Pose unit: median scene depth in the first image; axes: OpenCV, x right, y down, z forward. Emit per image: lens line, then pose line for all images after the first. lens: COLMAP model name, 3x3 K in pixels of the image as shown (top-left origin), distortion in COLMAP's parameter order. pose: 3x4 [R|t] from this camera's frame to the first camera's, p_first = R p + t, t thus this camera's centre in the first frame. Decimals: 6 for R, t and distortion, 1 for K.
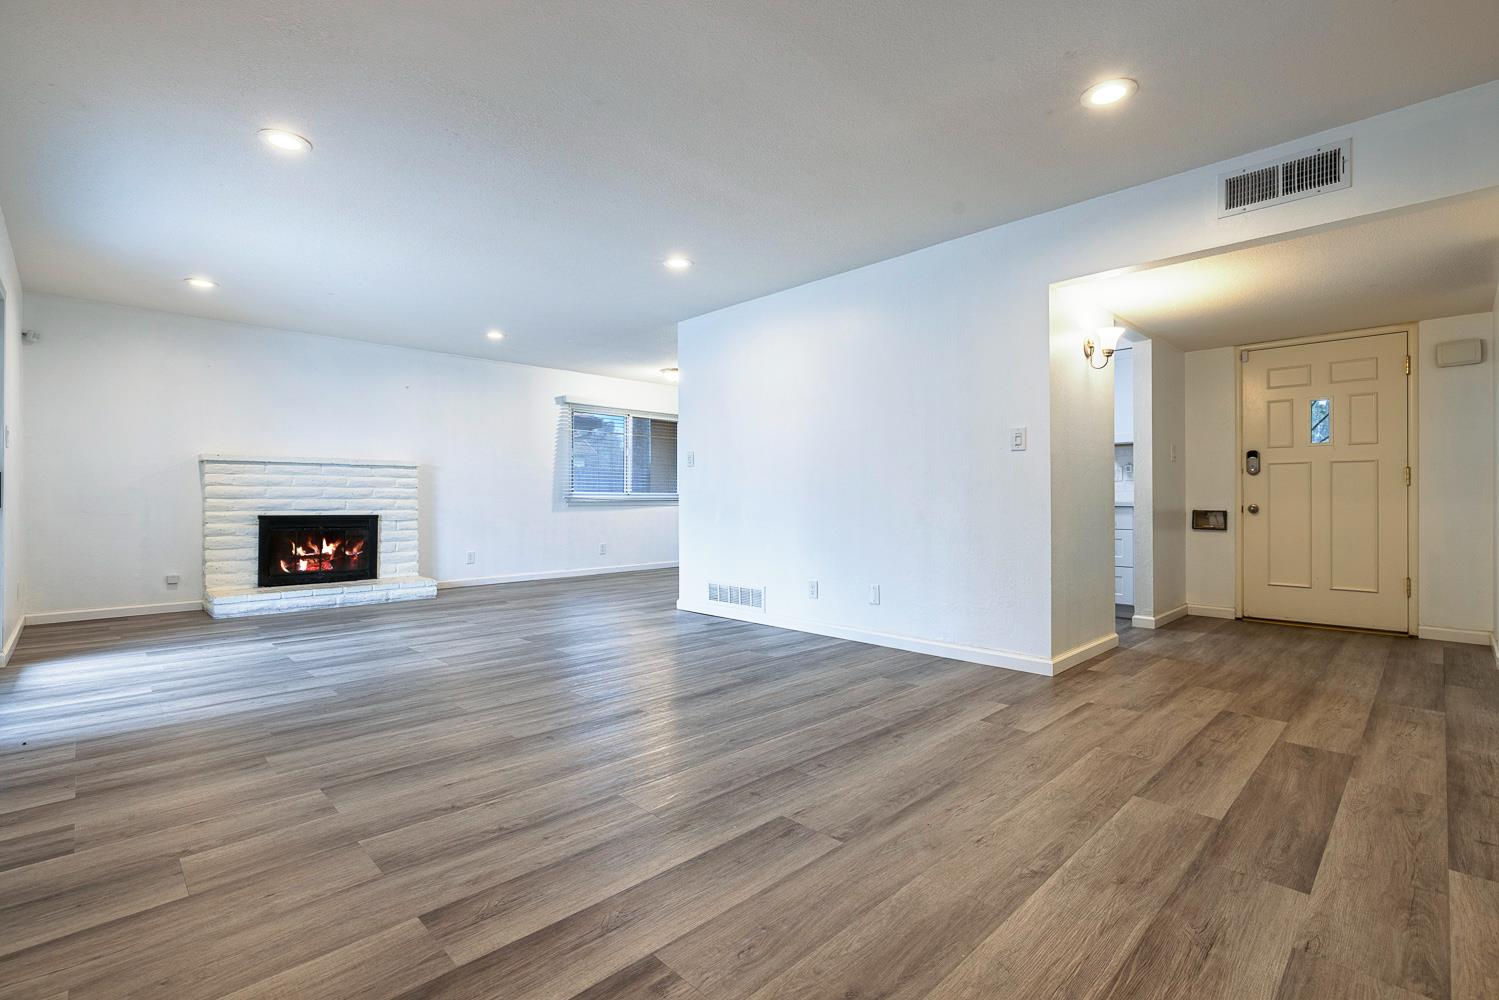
lens RADIAL K [[678.7, 0, 749.4], [0, 678.7, 500.5], [0, 0, 1]] dist [-0.000994, -0.000859]
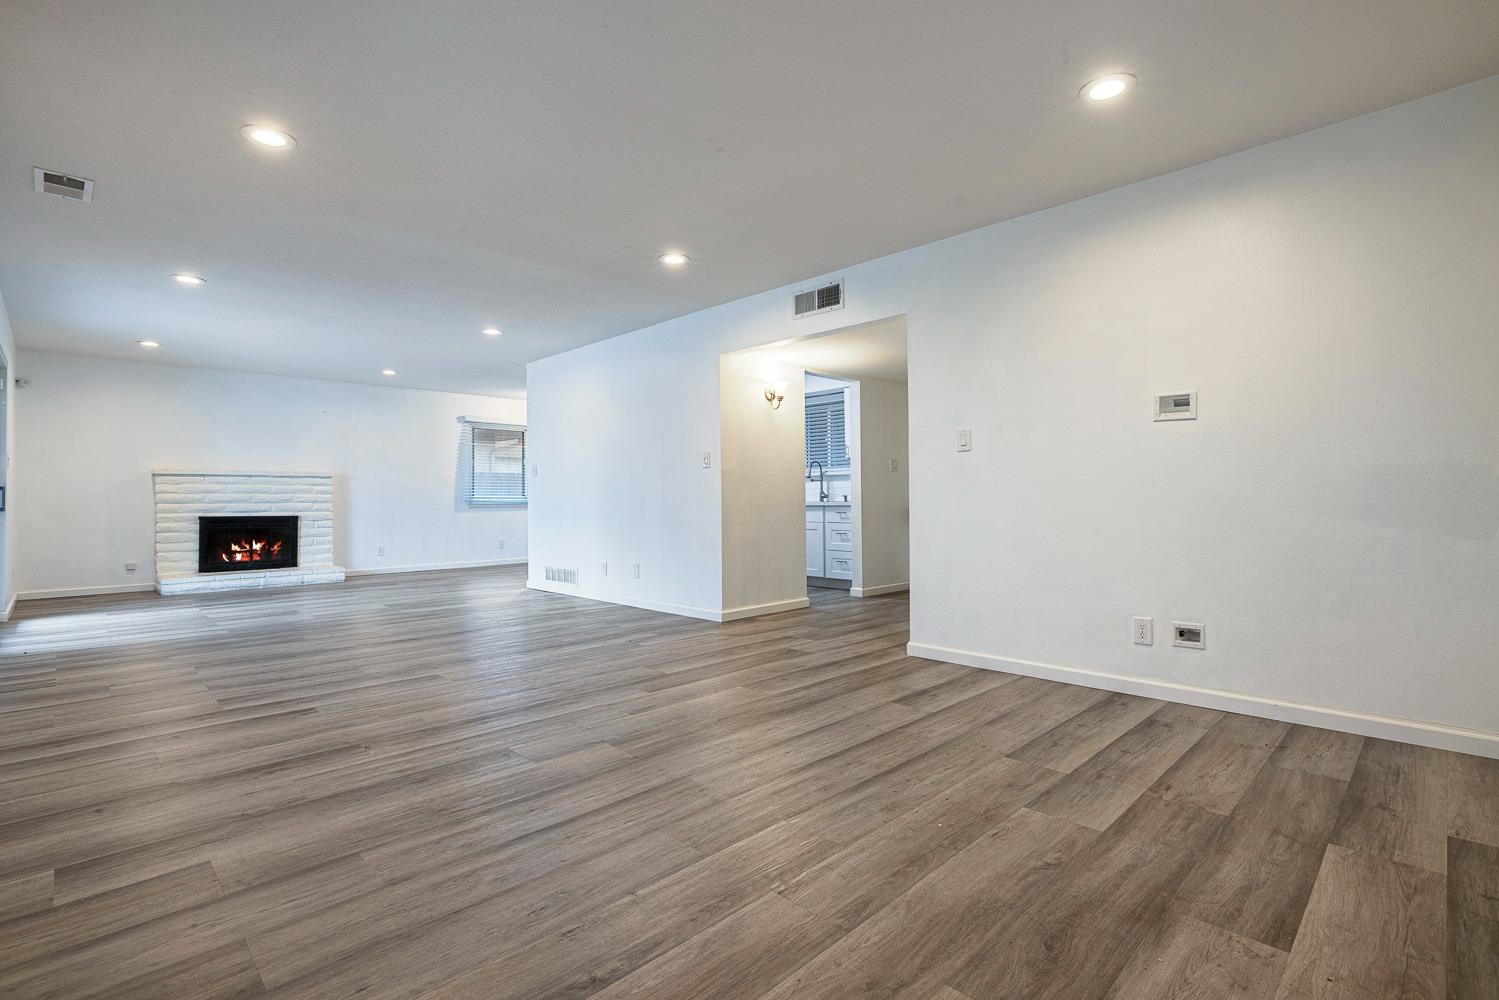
lens RADIAL K [[696.9, 0, 754.1], [0, 696.9, 497.5], [0, 0, 1]] dist [-0.011841, 0.003039]
pose [[0.999950, -0.005351, 0.008417, 0.354500], [0.005399, 0.999969, -0.005649, -0.000708], [-0.008387, 0.005694, 0.999949, -0.357169]]
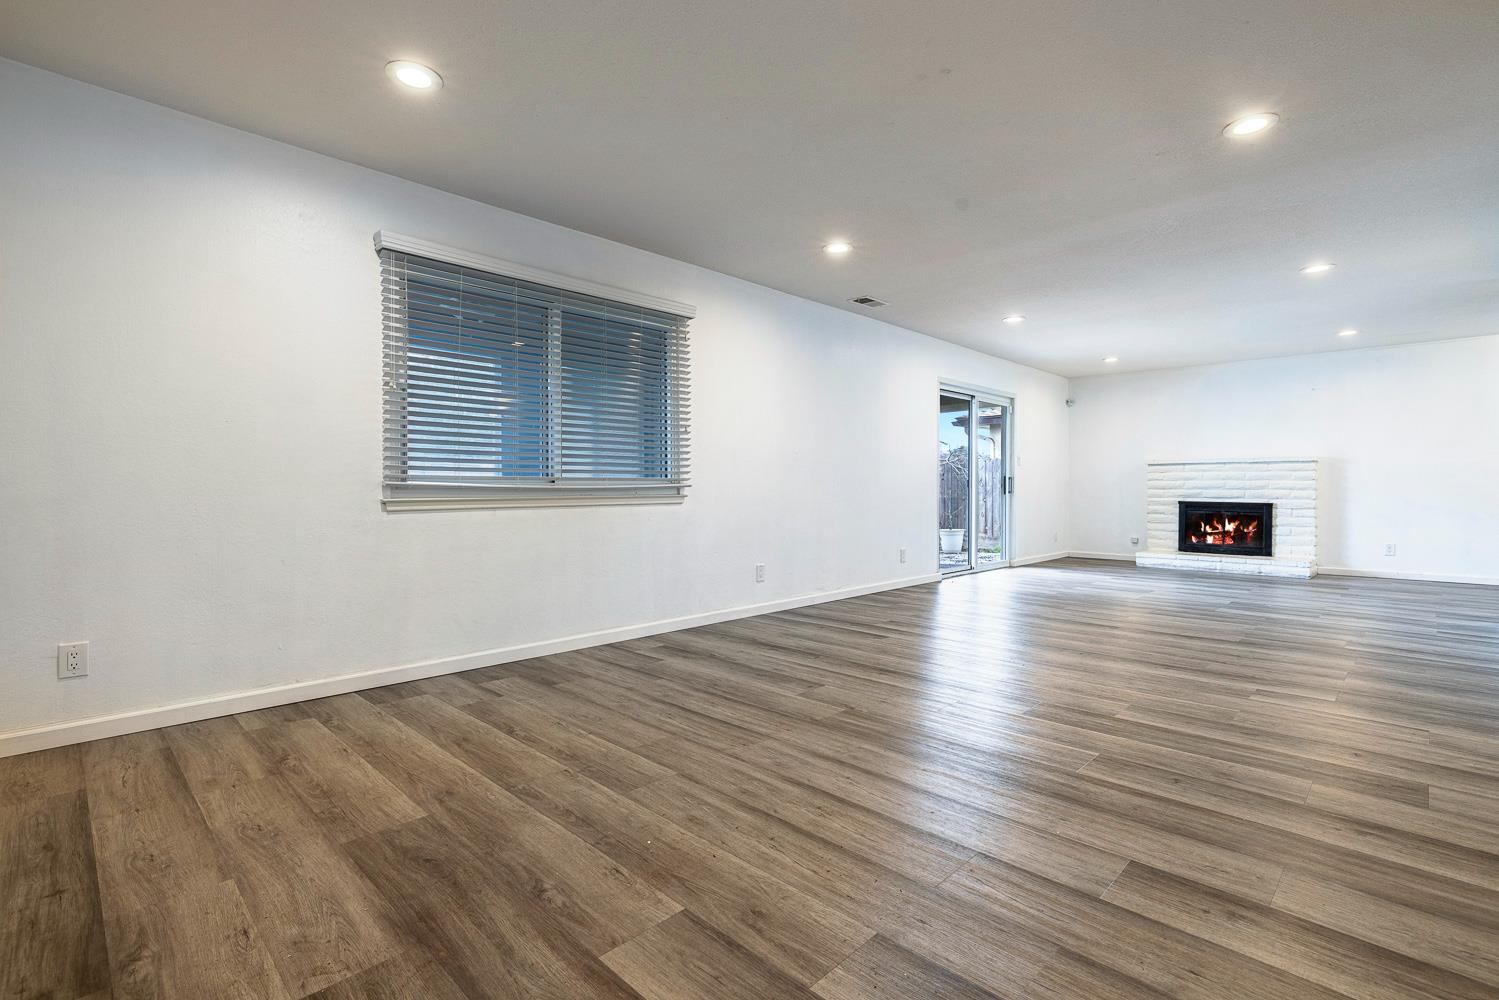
lens RADIAL K [[696.9, 0, 752.5], [0, 696.9, 495.2], [0, 0, 1]] dist [-0.011841, 0.003039]
pose [[0.018781, 0.009585, -0.999778, 0.823612], [-0.003294, 0.999949, 0.009525, -0.001694], [0.999818, 0.003114, 0.018811, 0.082725]]
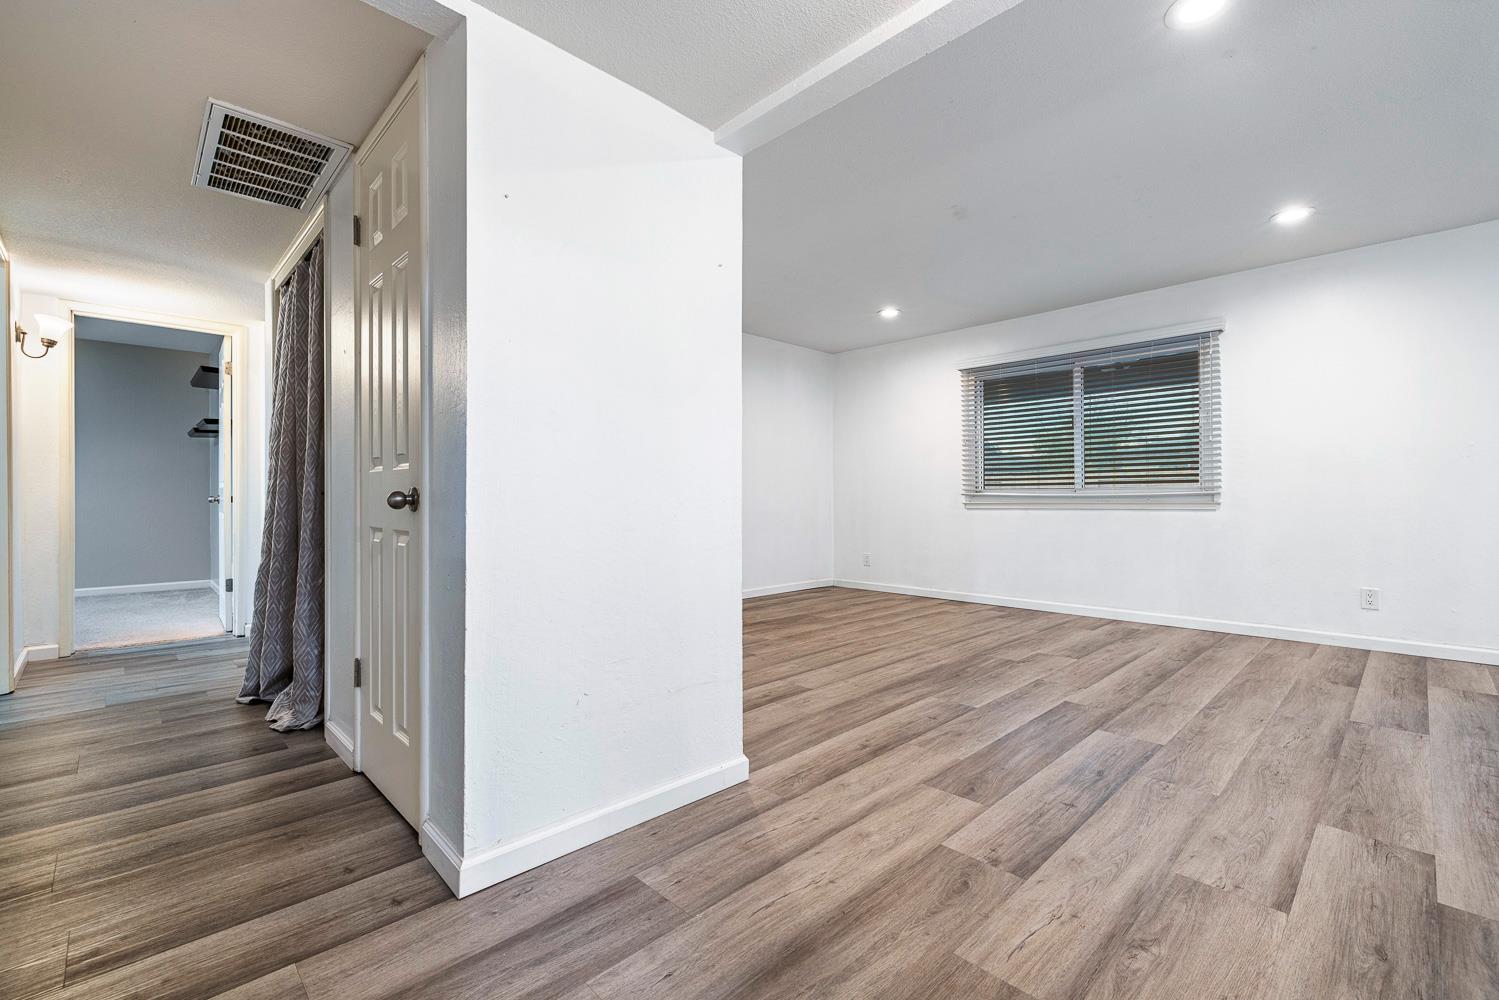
lens RADIAL K [[648.8, 0, 747.7], [0, 648.8, 494.9], [0, 0, 1]] dist [0.003181, 0.000737]
pose [[-0.999981, 0.001386, 0.005969, 0.541993], [0.001380, 0.999999, -0.000908, -0.002825], [-0.005971, -0.000900, -0.999982, 0.901128]]
